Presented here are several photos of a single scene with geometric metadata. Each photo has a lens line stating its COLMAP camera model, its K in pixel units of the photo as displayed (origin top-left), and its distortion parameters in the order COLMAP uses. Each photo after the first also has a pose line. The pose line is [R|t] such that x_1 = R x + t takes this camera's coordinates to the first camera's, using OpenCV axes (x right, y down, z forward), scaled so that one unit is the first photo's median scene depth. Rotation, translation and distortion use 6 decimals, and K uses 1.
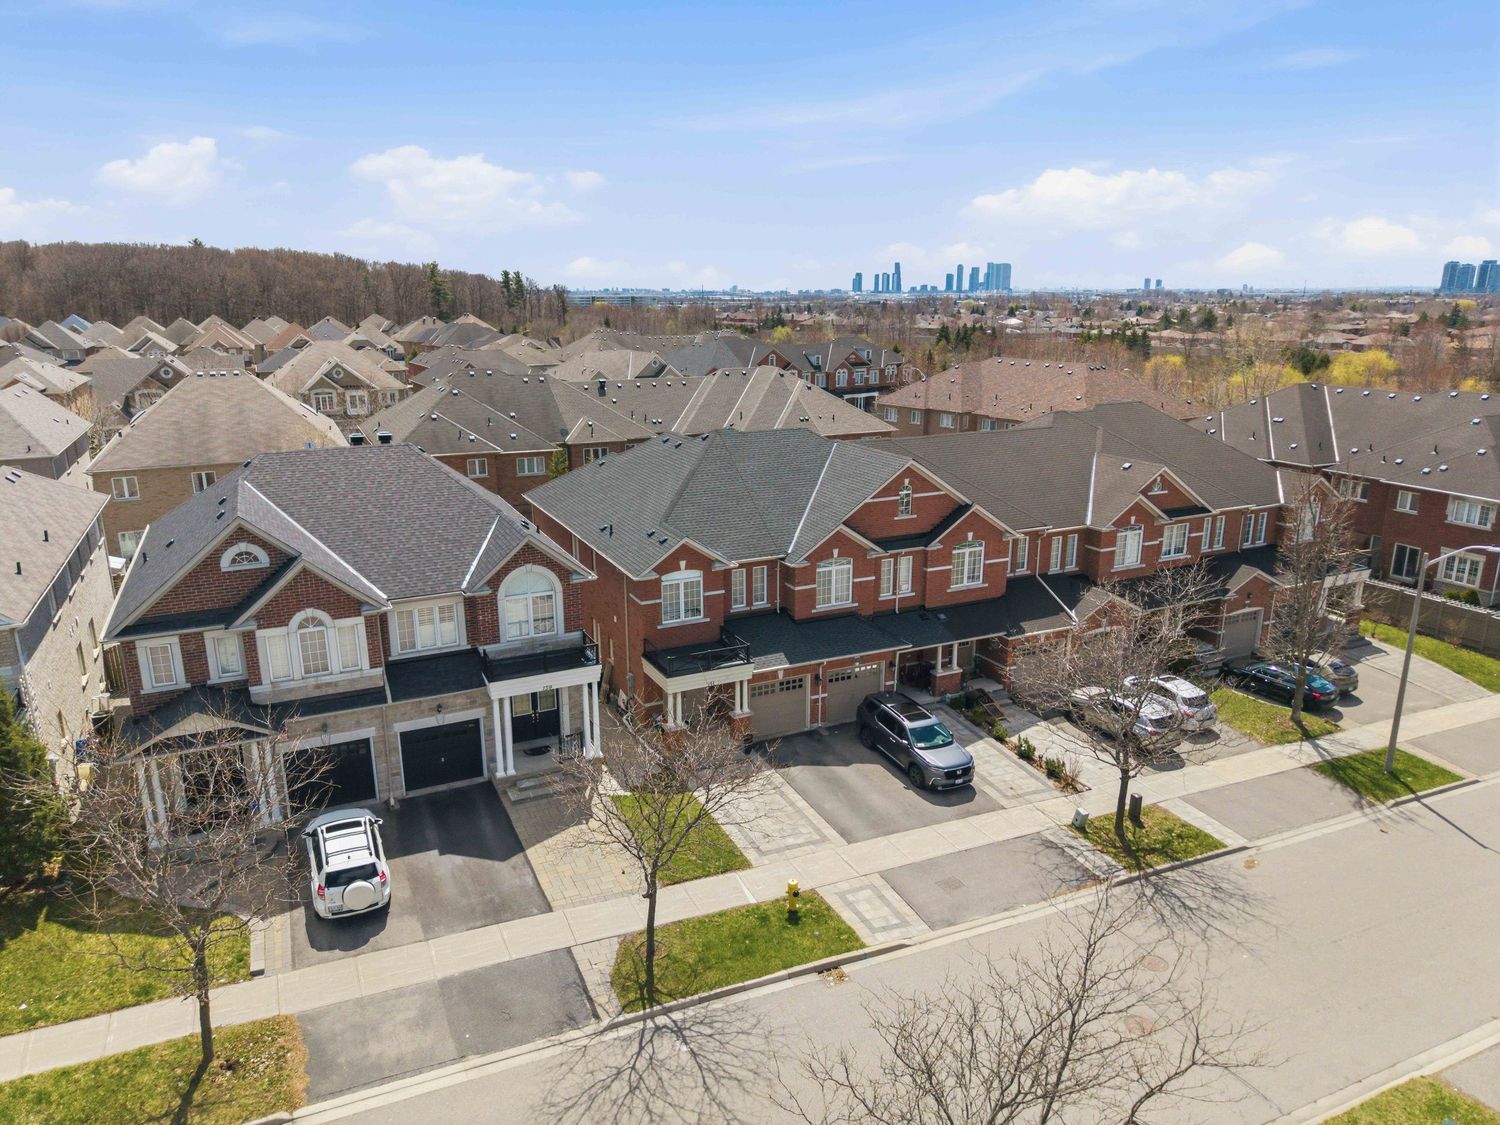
lens RADIAL K [[1005.7, 0, 746.7], [0, 1005.7, 561.7], [0, 0, 1]] dist [0.016987, -0.016998]
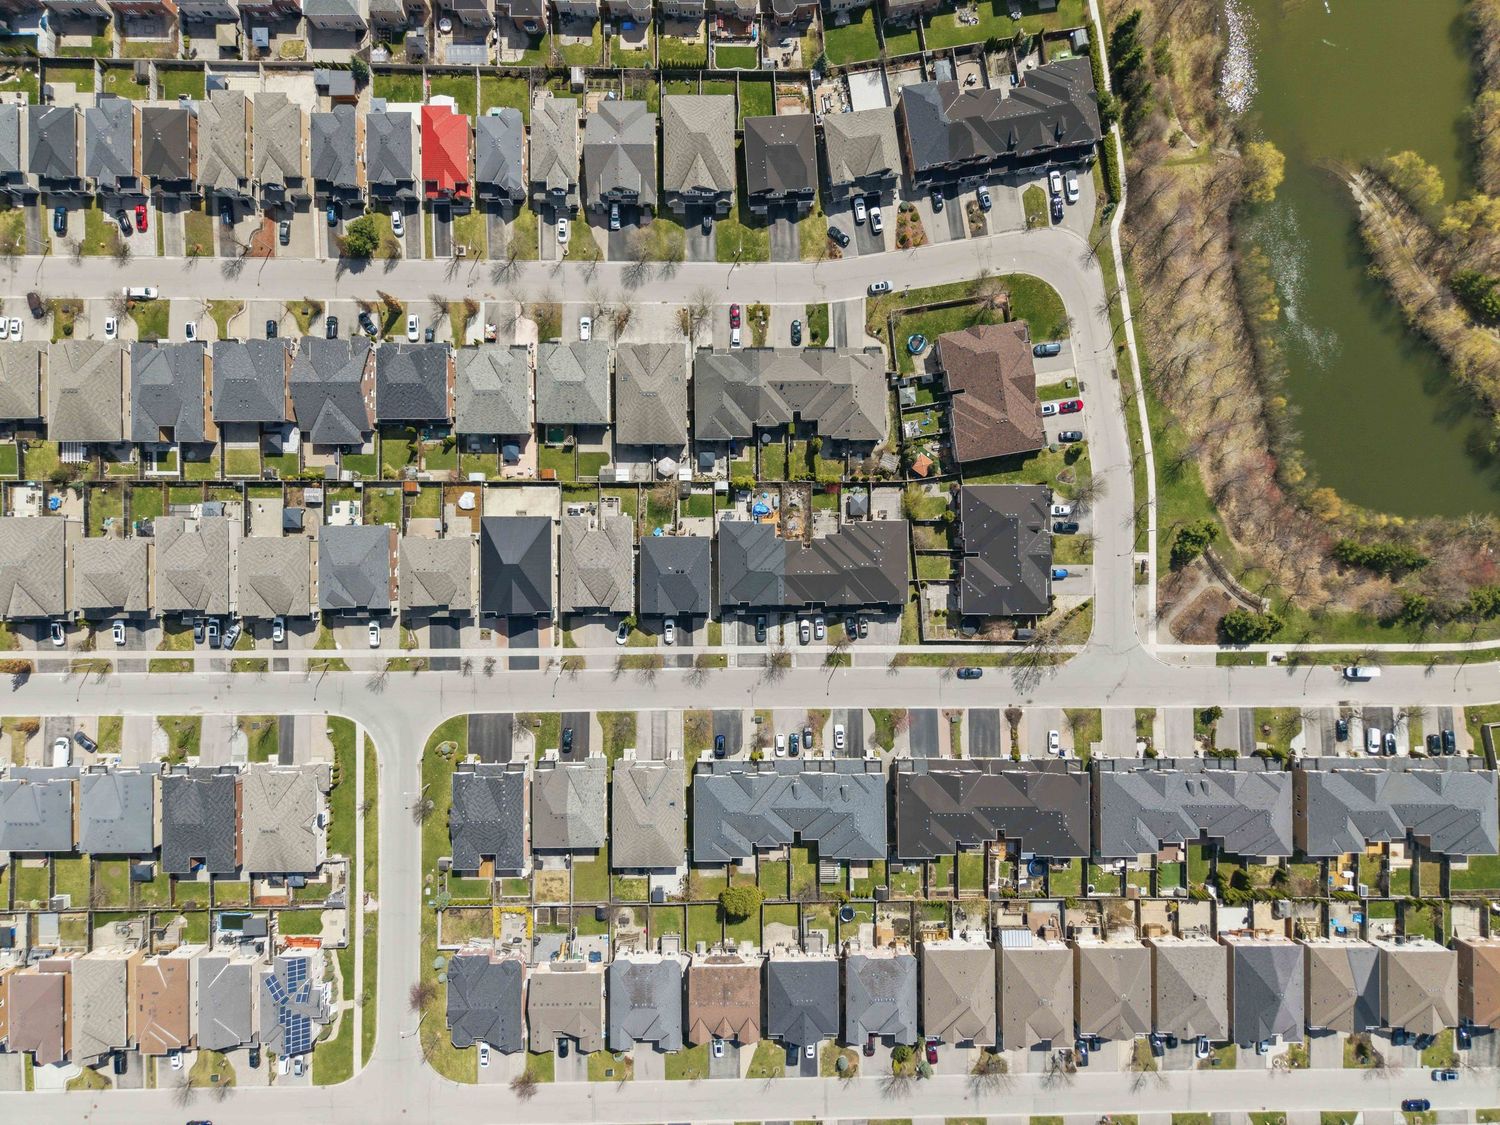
lens RADIAL K [[1005.7, 0, 750.5], [0, 1005.7, 563.8], [0, 0, 1]] dist [0.016987, -0.016998]
pose [[0.904143, 0.426511, 0.024769, -0.197033], [-0.137552, 0.235722, 0.962037, -5.649237], [0.404481, -0.873226, 0.271794, -0.284726]]
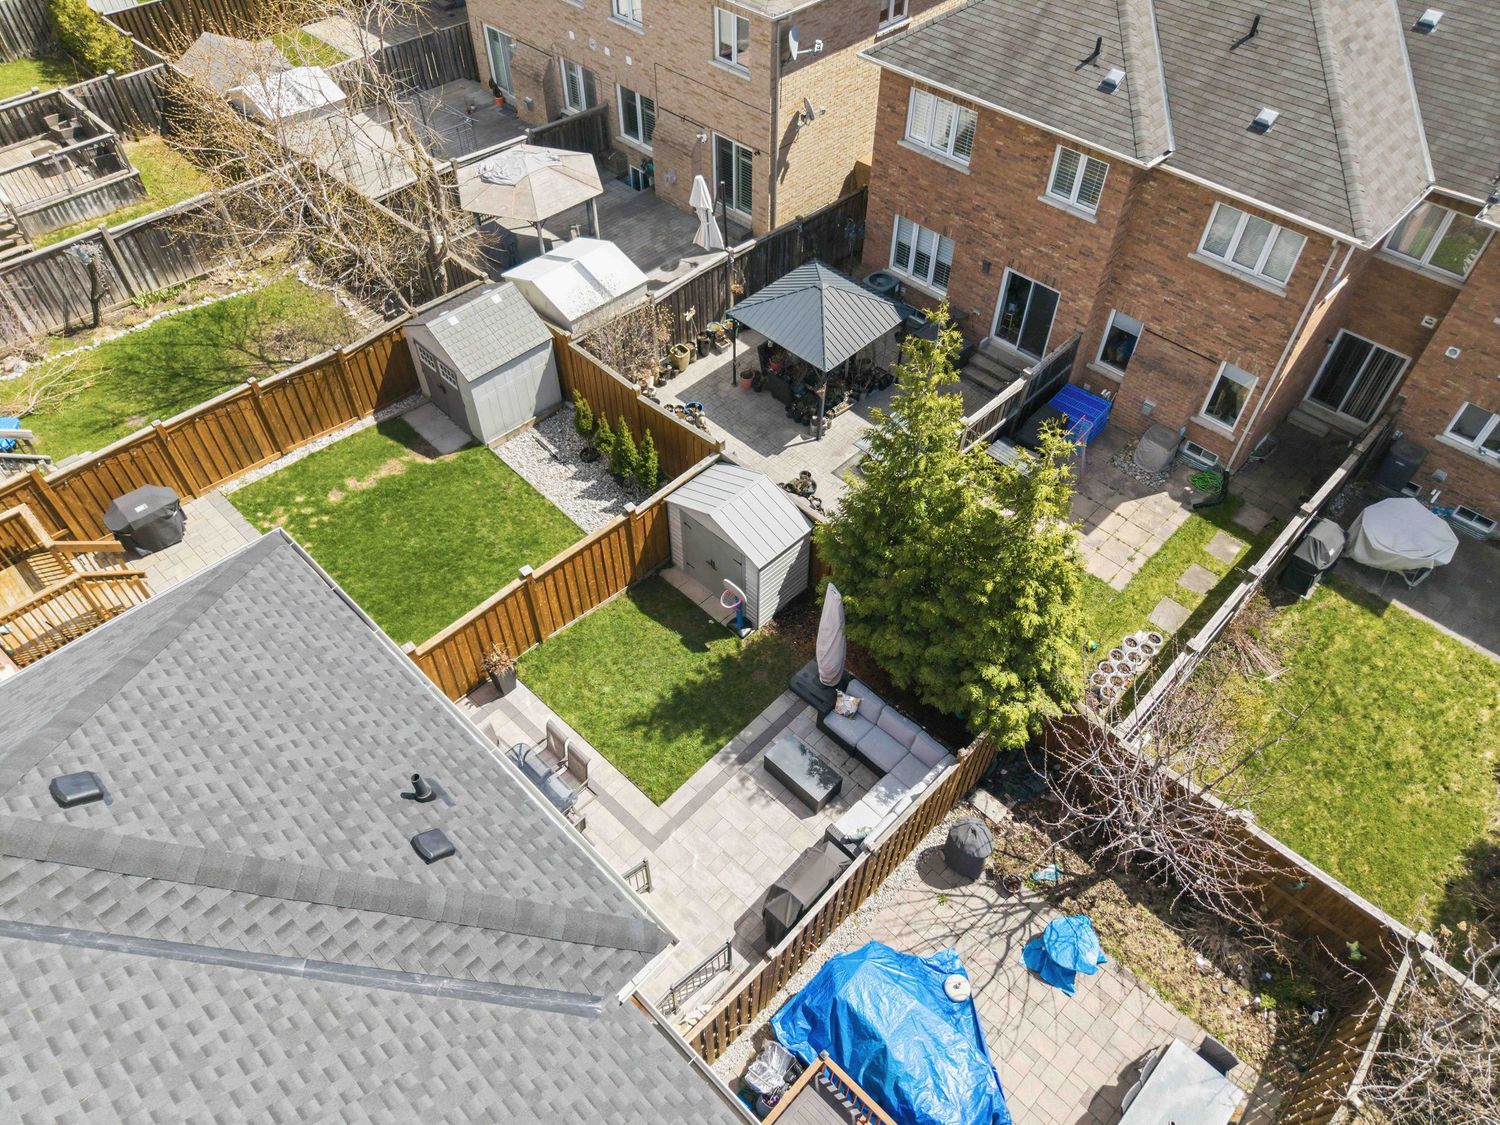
lens RADIAL K [[1005.7, 0, 742.8], [0, 1005.7, 566.7], [0, 0, 1]] dist [0.016987, -0.016998]
pose [[0.339654, 0.710320, -0.616507, -0.038159], [-0.241777, 0.699387, 0.672608, -0.362135], [0.908944, -0.079396, 0.409288, 1.441161]]
